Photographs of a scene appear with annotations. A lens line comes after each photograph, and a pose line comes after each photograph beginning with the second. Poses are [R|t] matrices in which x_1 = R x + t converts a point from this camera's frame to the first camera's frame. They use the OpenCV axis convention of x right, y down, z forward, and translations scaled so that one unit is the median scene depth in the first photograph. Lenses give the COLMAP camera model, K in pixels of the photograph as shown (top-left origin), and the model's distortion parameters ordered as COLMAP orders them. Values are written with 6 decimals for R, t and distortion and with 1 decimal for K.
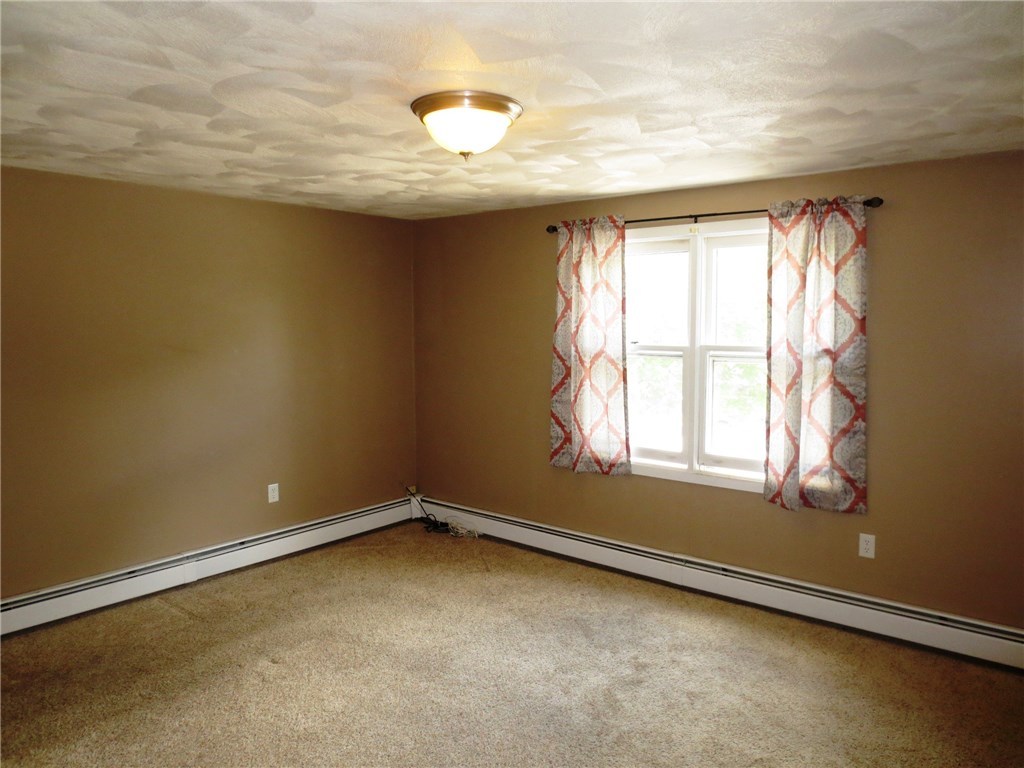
lens RADIAL K [[727.8, 0, 510.6], [0, 727.8, 381.4], [0, 0, 1]] dist [-0.023824, 0.008178]
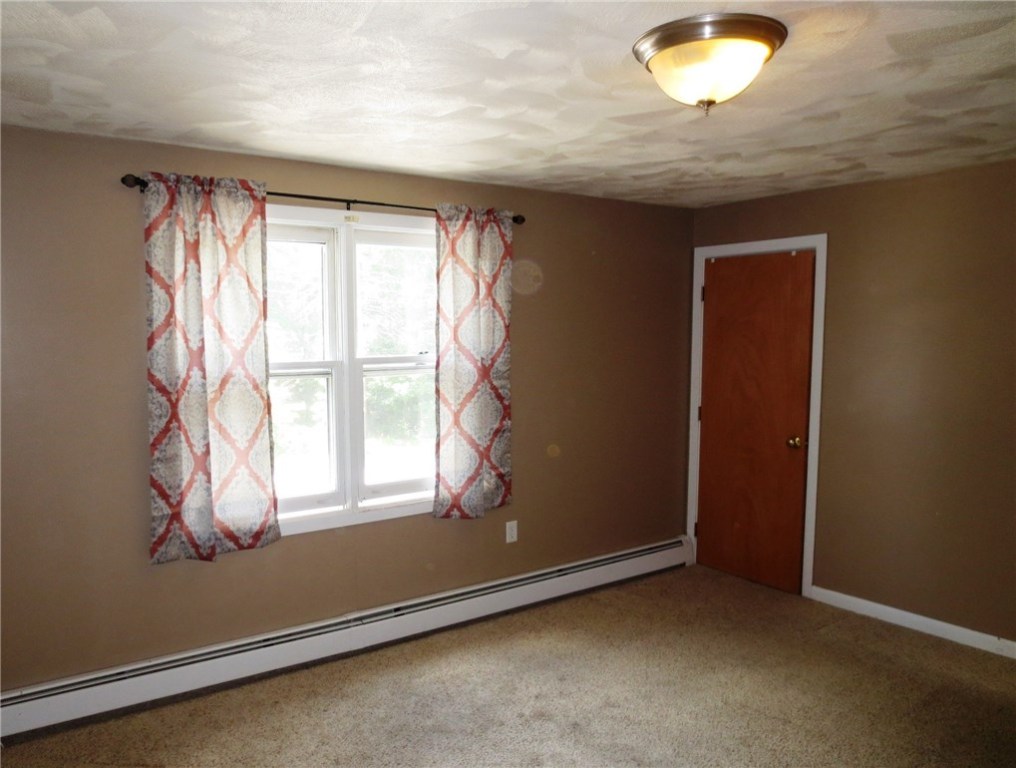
lens RADIAL K [[799.3, 0, 509.4], [0, 799.3, 401.6], [0, 0, 1]] dist [-0.016676, -0.002739]
pose [[0.254526, -0.100129, 0.961868, -0.589096], [0.081138, 0.993330, 0.081934, -0.062174], [-0.963656, 0.057189, 0.260953, 0.603384]]
